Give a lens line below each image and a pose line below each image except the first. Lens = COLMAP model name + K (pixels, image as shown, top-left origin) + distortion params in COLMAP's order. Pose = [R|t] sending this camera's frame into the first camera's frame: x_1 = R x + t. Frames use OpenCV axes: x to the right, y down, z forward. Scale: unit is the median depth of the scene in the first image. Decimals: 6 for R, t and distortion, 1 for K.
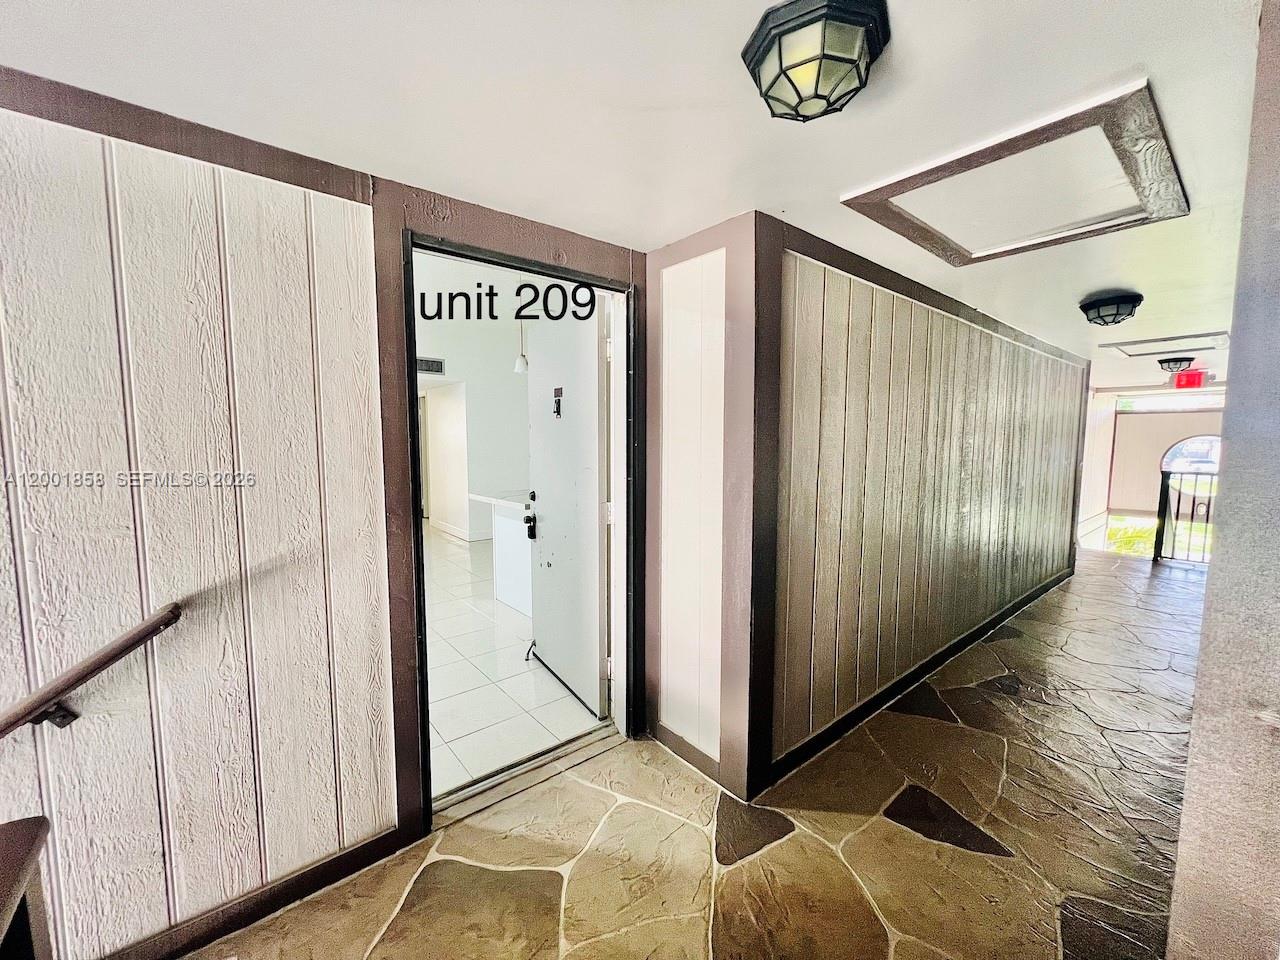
lens RADIAL K [[511.5, 0, 640.0], [0, 511.5, 480.9], [0, 0, 1]] dist [0.001344, -0.000133]
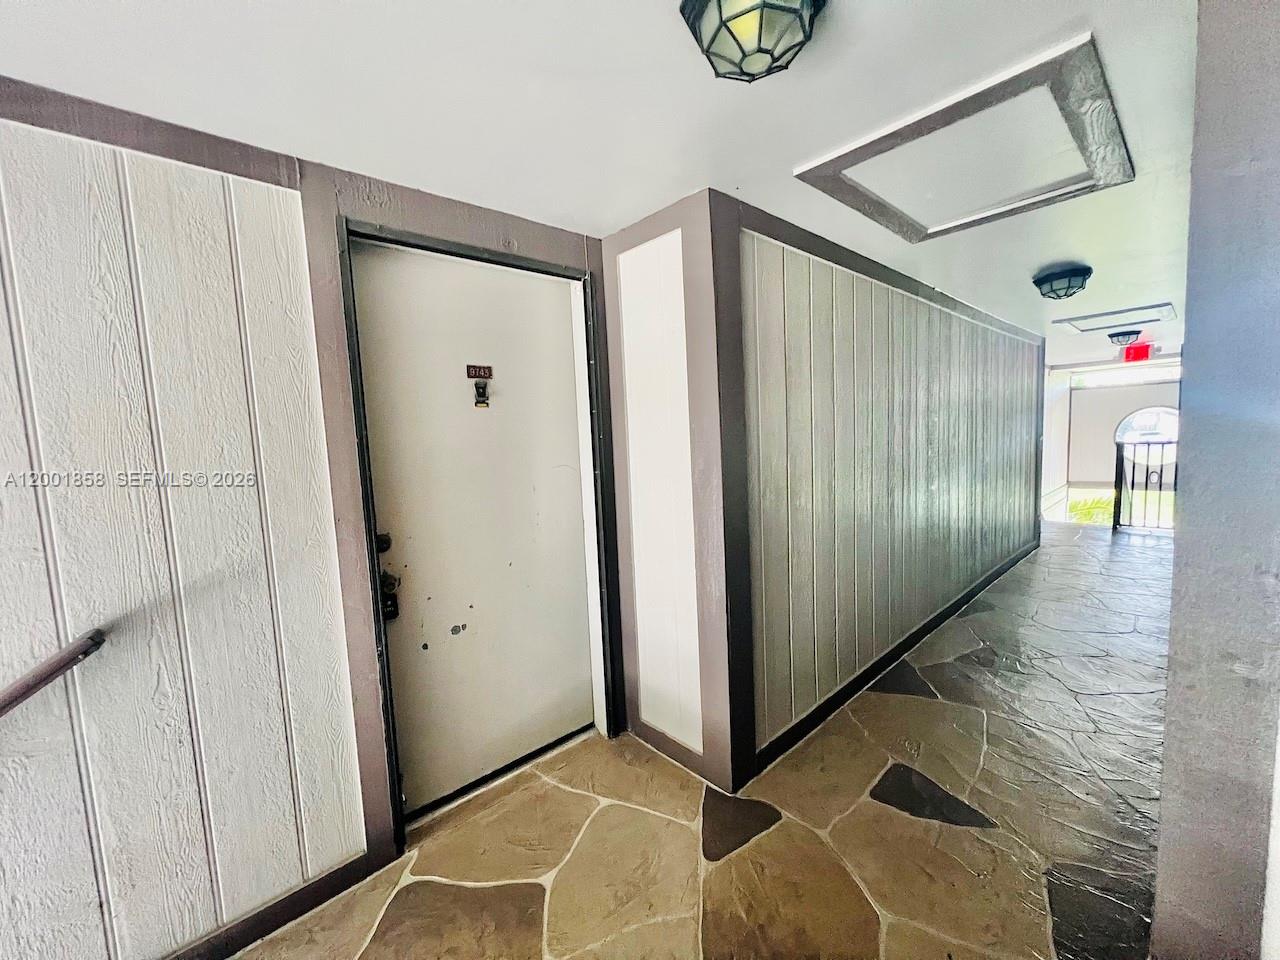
lens RADIAL K [[511.5, 0, 639.2], [0, 511.5, 481.0], [0, 0, 1]] dist [0.001344, -0.000133]
pose [[0.997557, -0.053239, 0.045224, 0.021865], [0.053136, 0.998581, 0.003484, 0.019220], [-0.045345, -0.001073, 0.998971, 0.037139]]
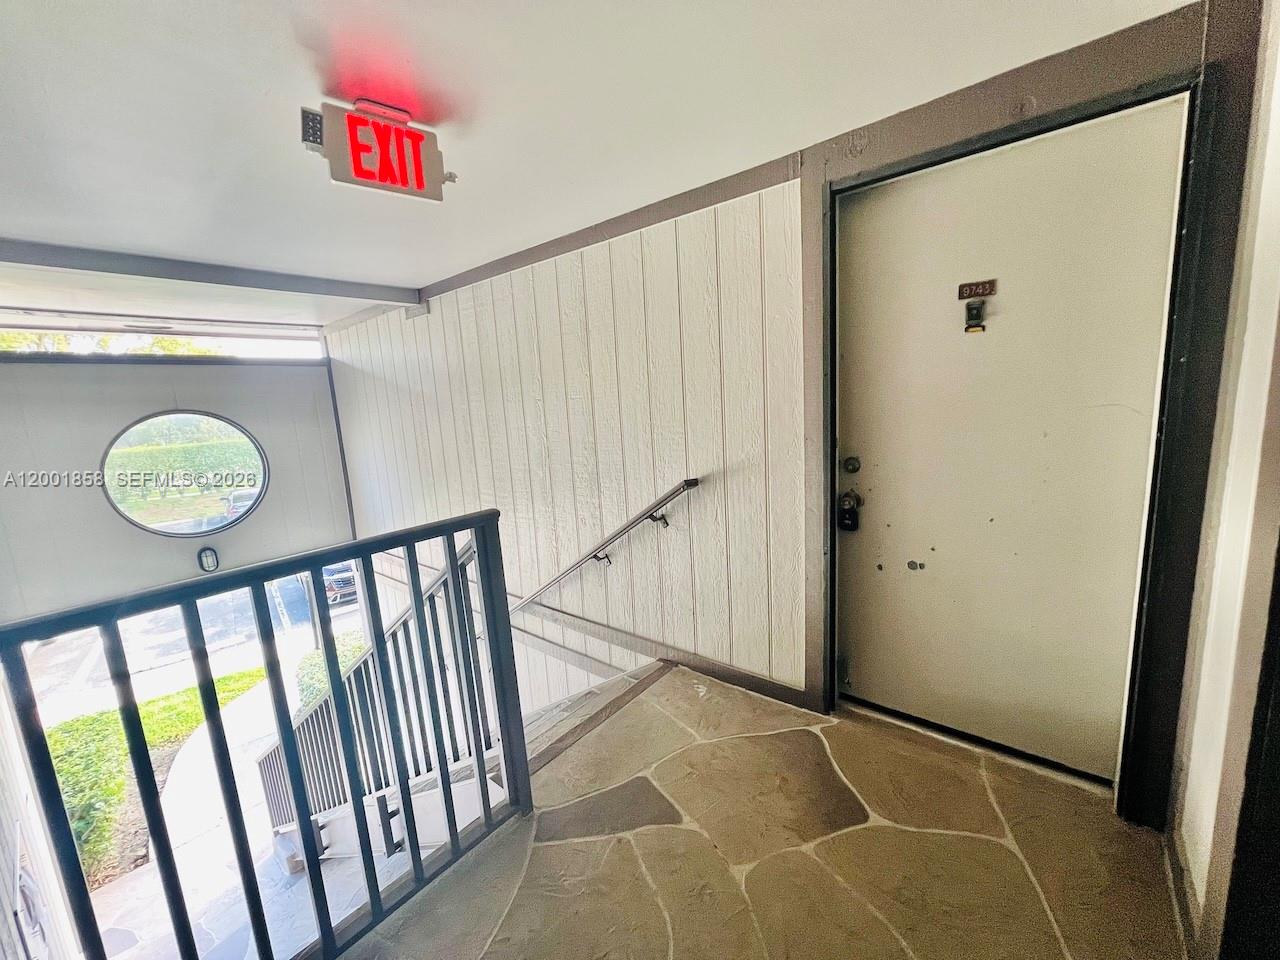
lens RADIAL K [[511.5, 0, 642.5], [0, 511.5, 480.6], [0, 0, 1]] dist [0.001344, -0.000133]
pose [[0.191501, 0.144678, -0.970771, 0.618749], [-0.028185, 0.989479, 0.141907, 0.000713], [0.981088, 0.000186, 0.193564, 0.385161]]
